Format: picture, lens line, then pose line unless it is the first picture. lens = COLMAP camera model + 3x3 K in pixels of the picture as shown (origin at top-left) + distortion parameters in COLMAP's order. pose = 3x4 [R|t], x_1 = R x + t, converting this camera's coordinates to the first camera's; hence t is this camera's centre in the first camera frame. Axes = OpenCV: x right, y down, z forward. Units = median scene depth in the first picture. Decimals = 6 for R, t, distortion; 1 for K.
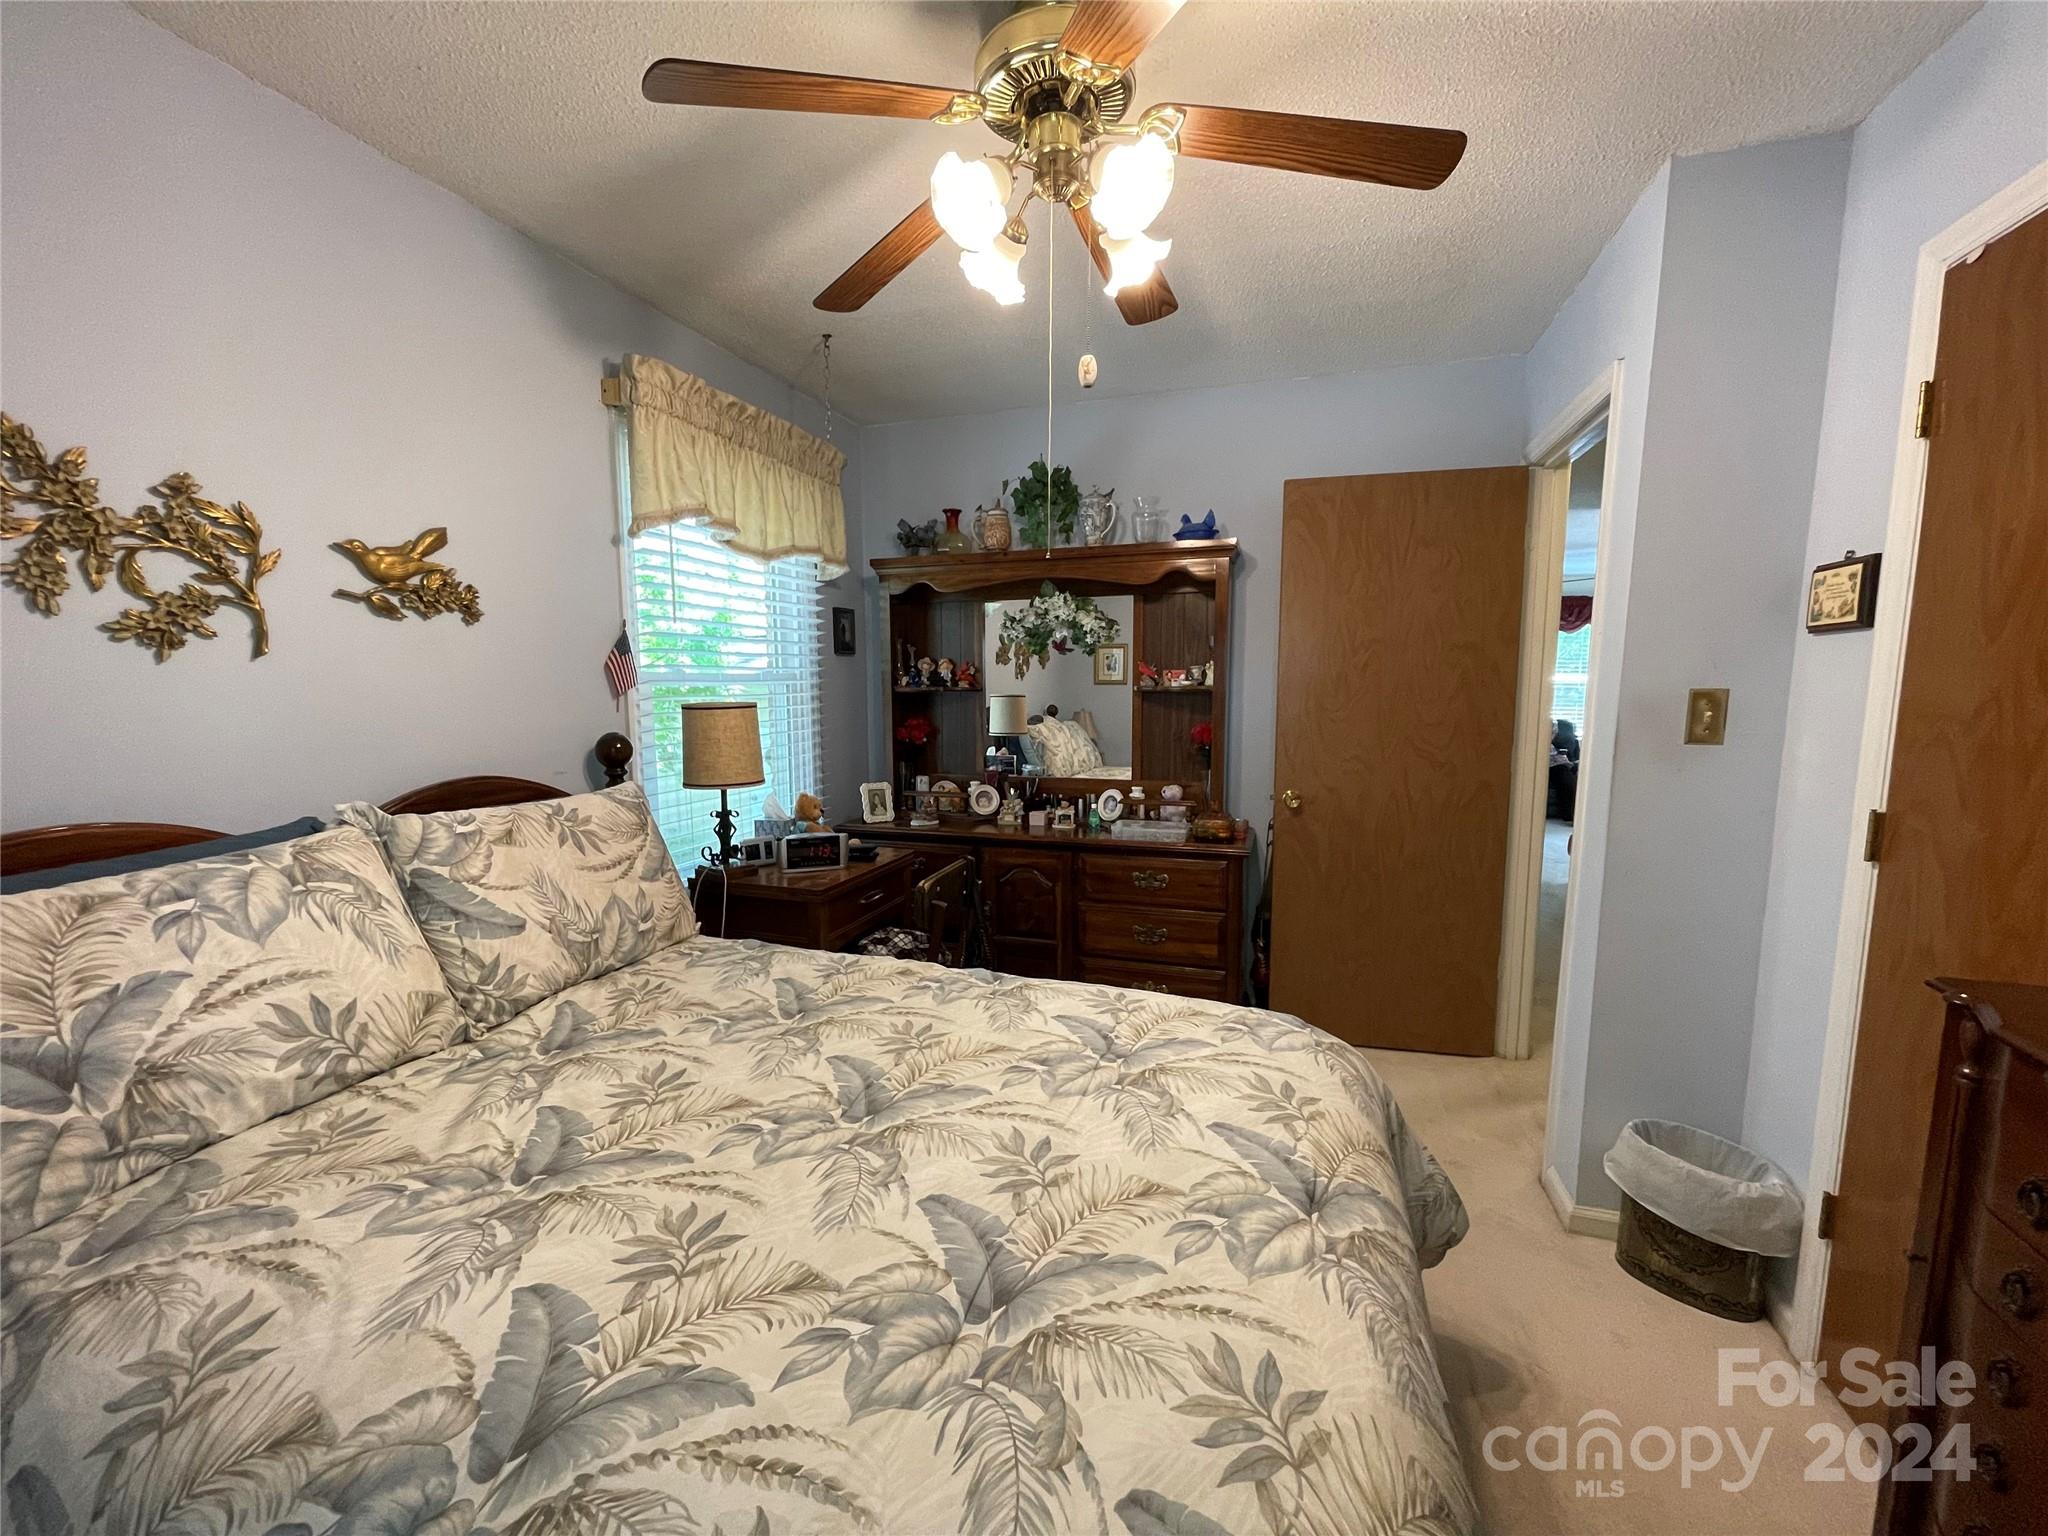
lens RADIAL K [[829.3, 0, 1019.3], [0, 829.3, 773.9], [0, 0, 1]] dist [-0.000984, -0.000110]
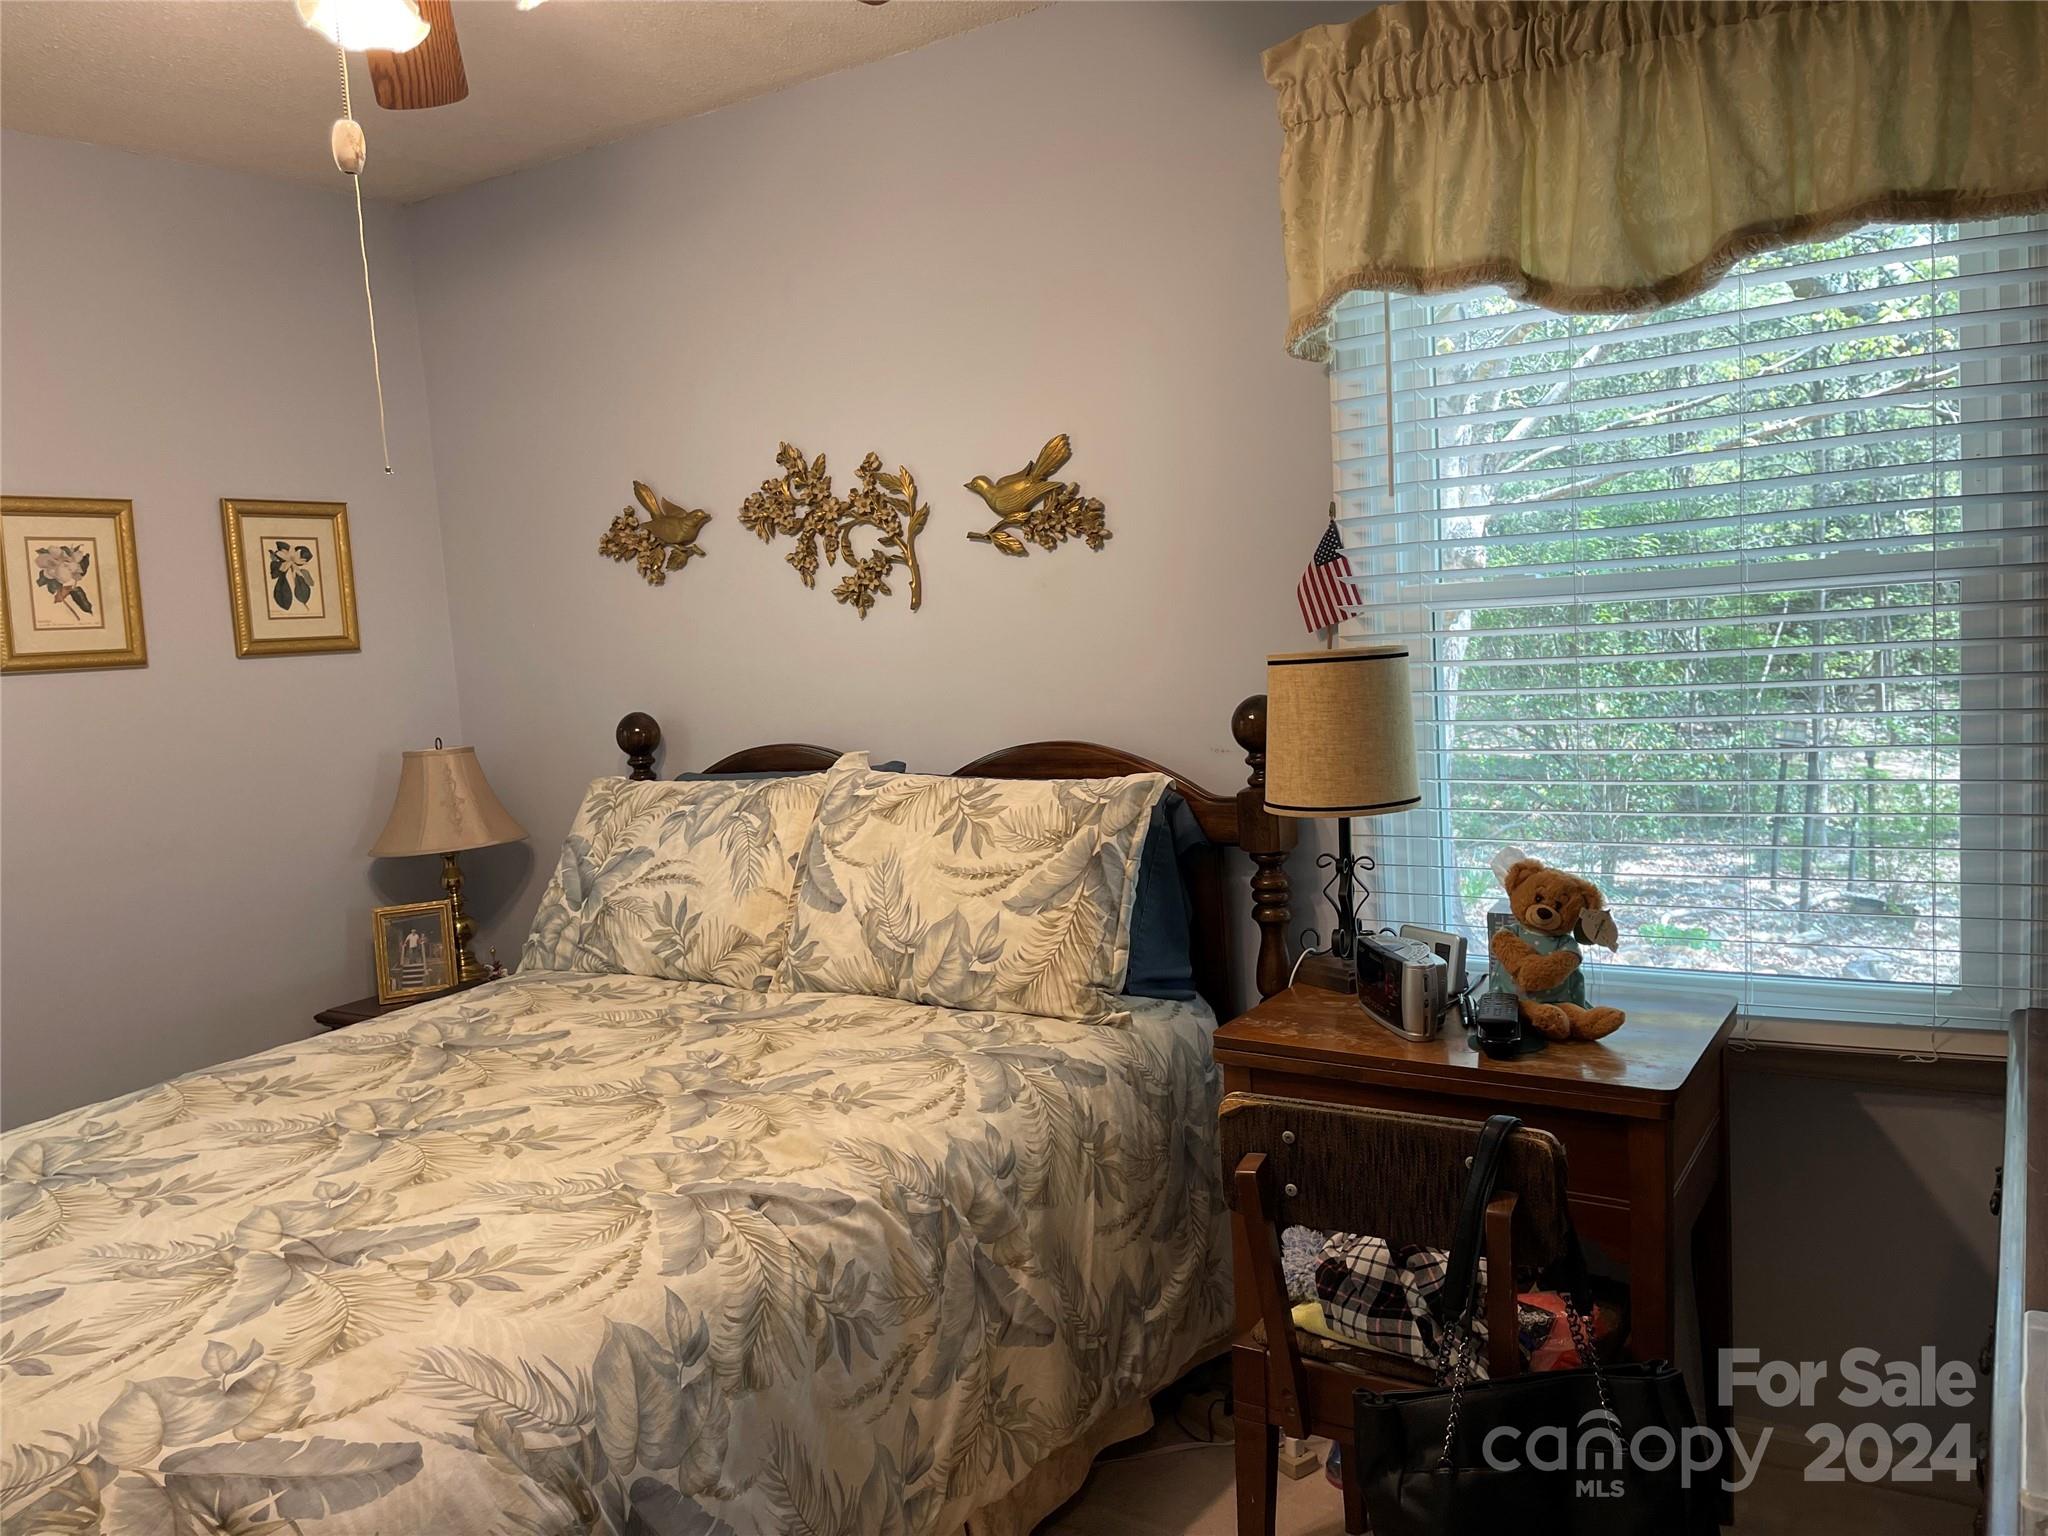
lens RADIAL K [[1554.9, 0, 1010.8], [0, 1554.9, 761.7], [0, 0, 1]] dist [0.050425, -0.058316]
pose [[-0.248693, 0.106328, -0.962728, 1.025669], [-0.049164, 0.991289, 0.122183, -0.199723], [0.967334, 0.077718, -0.241299, 1.649772]]
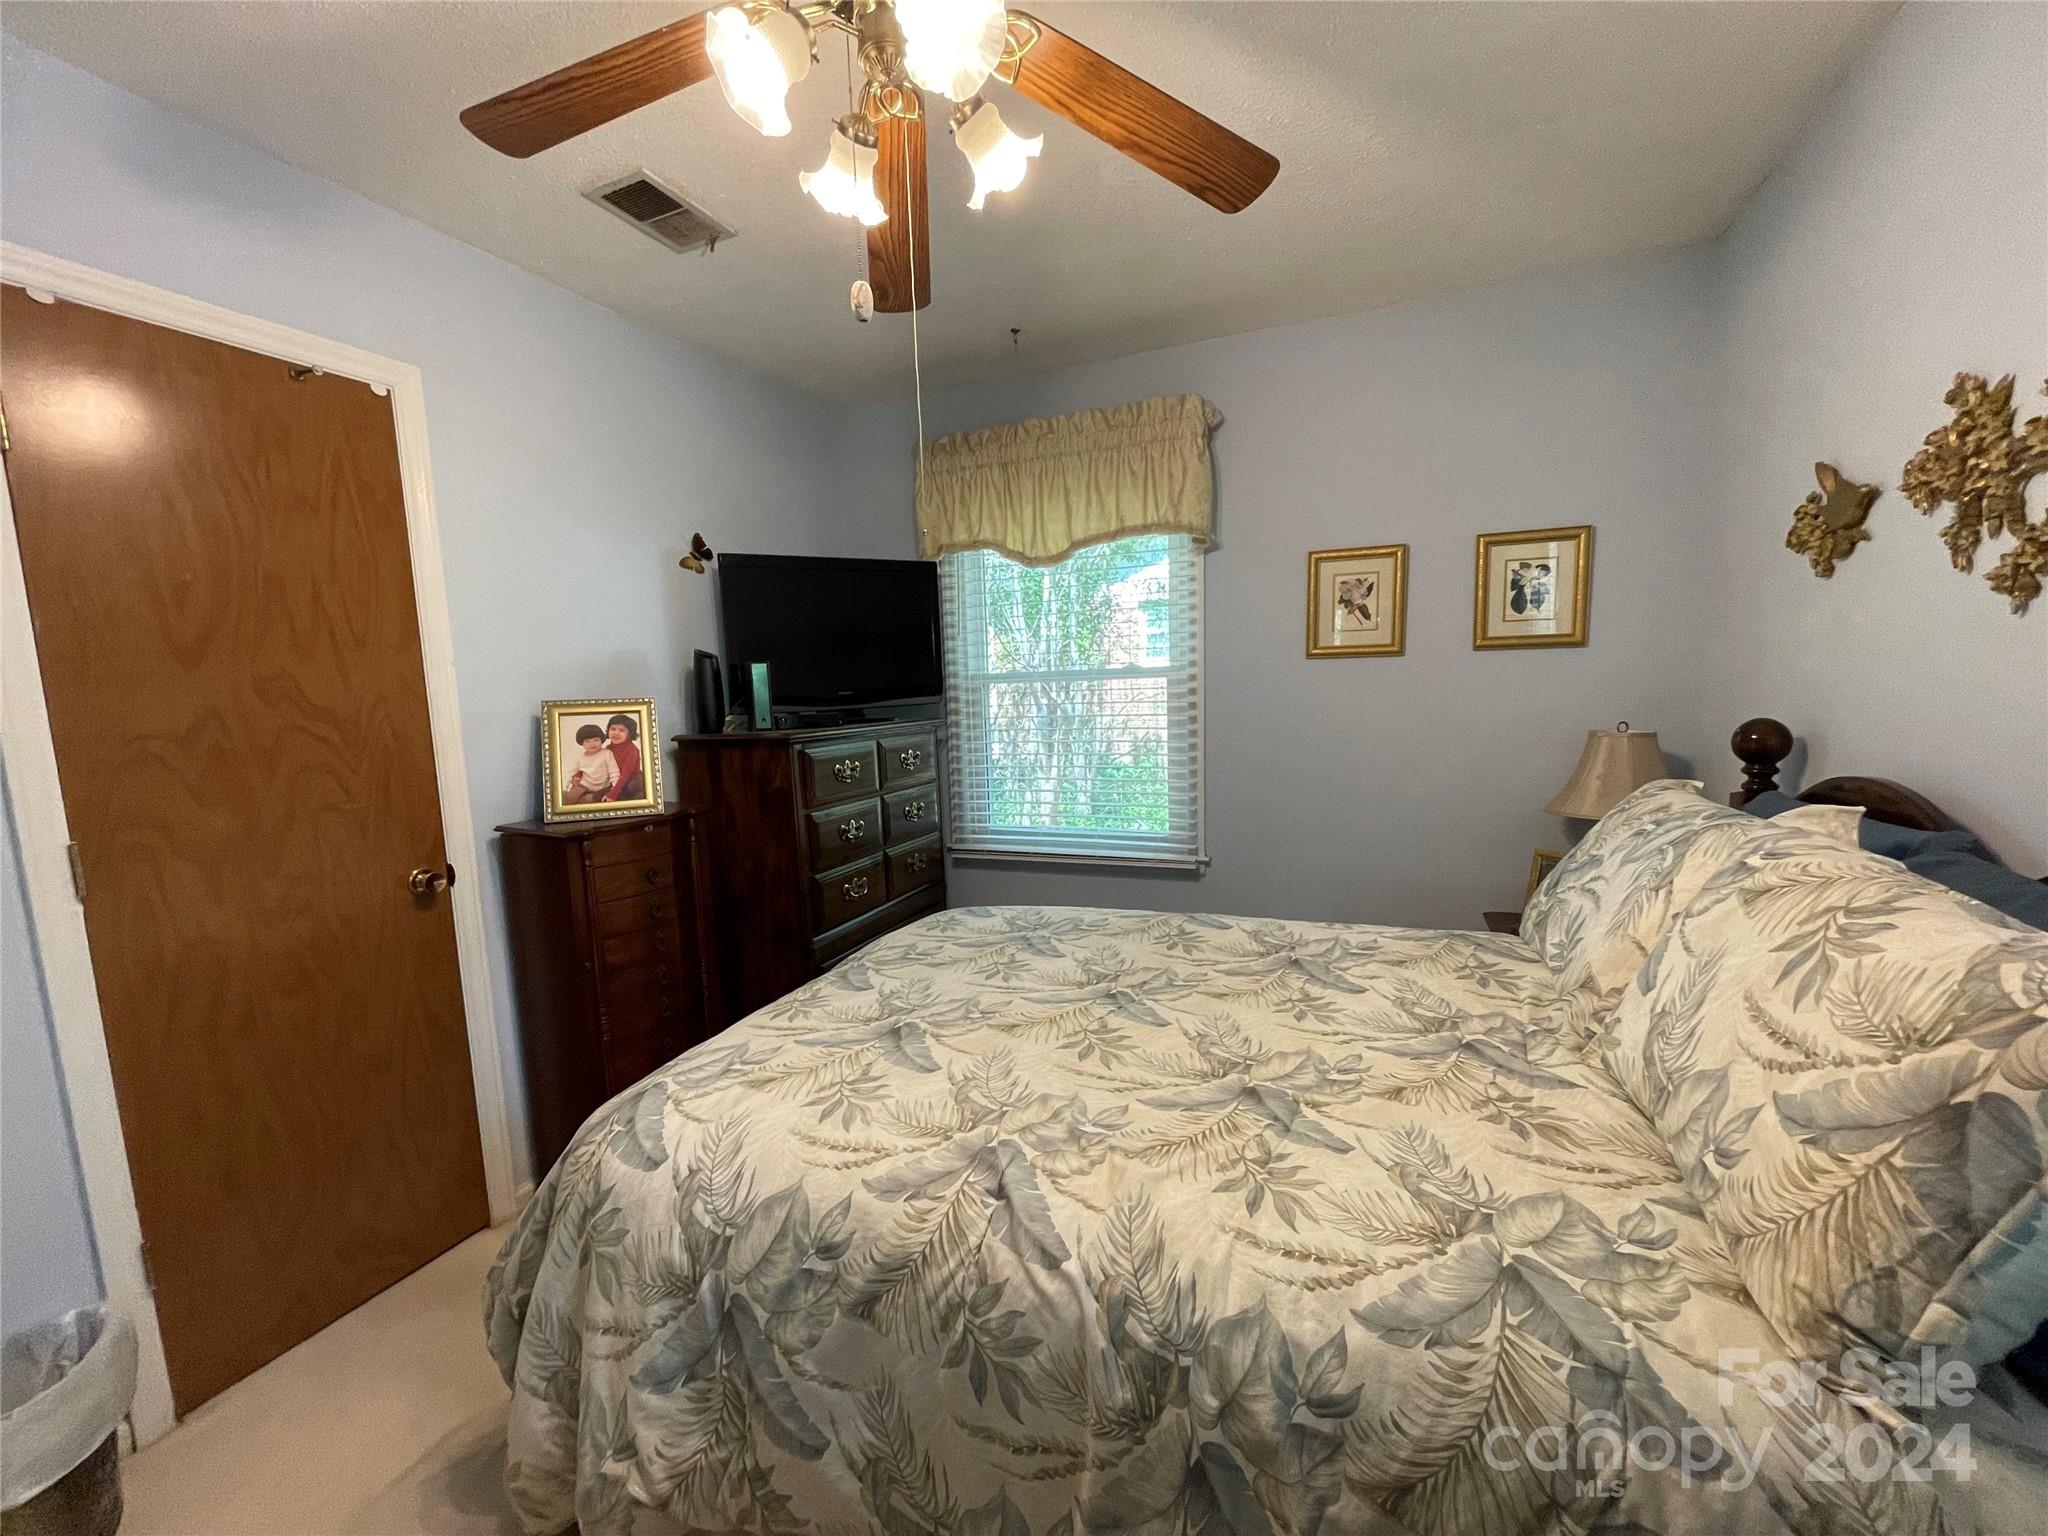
lens RADIAL K [[829.3, 0, 1040.3], [0, 829.3, 782.9], [0, 0, 1]] dist [-0.000984, -0.000110]
pose [[-0.995421, 0.023584, 0.092635, -0.141360], [0.045284, 0.969789, 0.239705, -0.198502], [-0.084183, 0.242802, -0.966416, 1.772737]]
